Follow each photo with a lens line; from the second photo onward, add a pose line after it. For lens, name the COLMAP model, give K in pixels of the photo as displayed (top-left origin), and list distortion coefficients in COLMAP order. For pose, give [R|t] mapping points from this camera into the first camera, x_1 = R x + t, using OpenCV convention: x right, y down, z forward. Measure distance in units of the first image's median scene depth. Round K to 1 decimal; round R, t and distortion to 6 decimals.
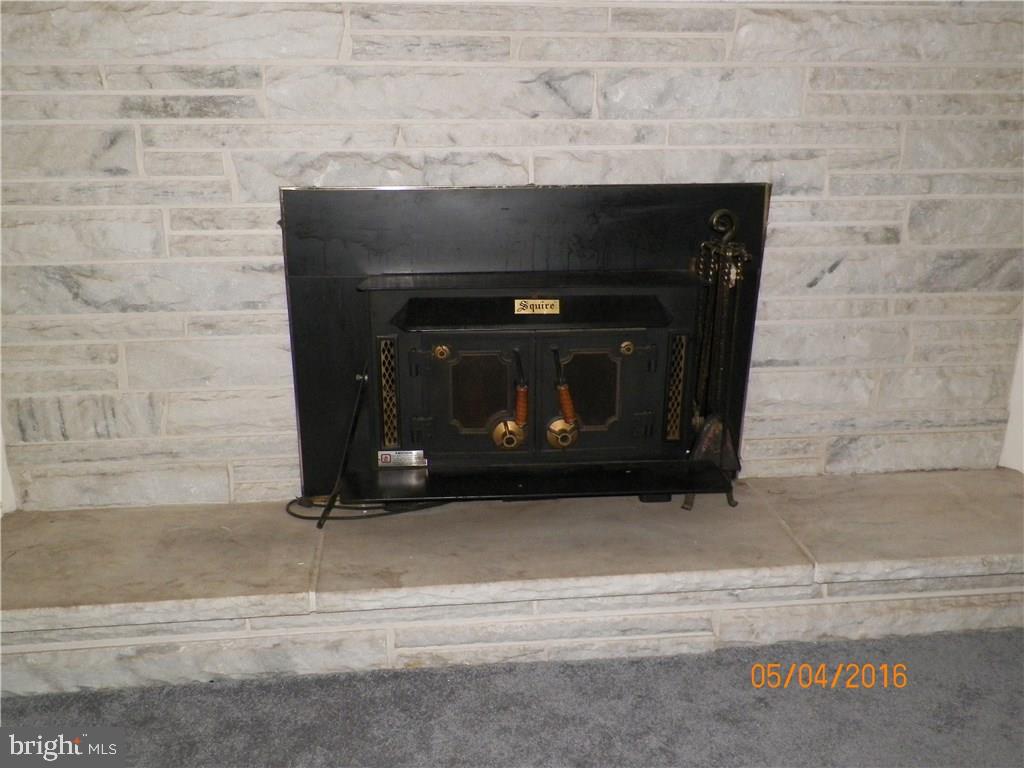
lens RADIAL K [[973.2, 0, 509.1], [0, 973.2, 382.4], [0, 0, 1]] dist [0.010671, 0.000000]
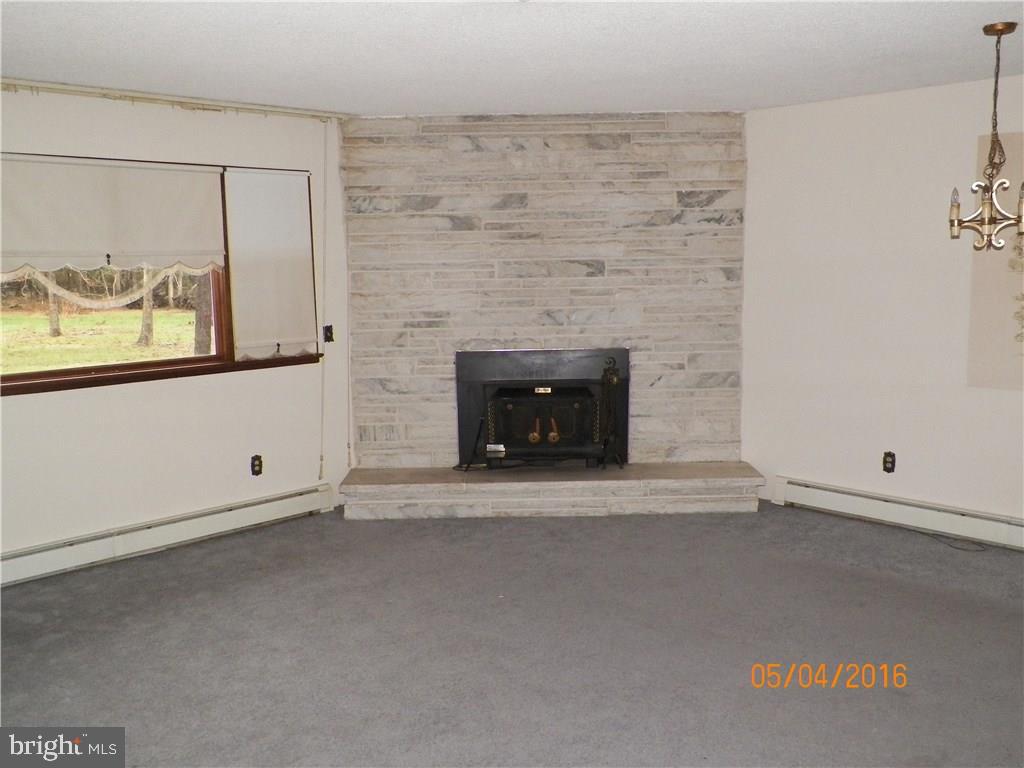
lens RADIAL K [[973.2, 0, 512.6], [0, 973.2, 384.0], [0, 0, 1]] dist [0.010671, 0.000000]
pose [[0.994017, -0.007101, -0.108990, 0.242295], [-0.012313, 0.984236, -0.176429, 0.394554], [0.108525, 0.176715, 0.978261, -1.743893]]
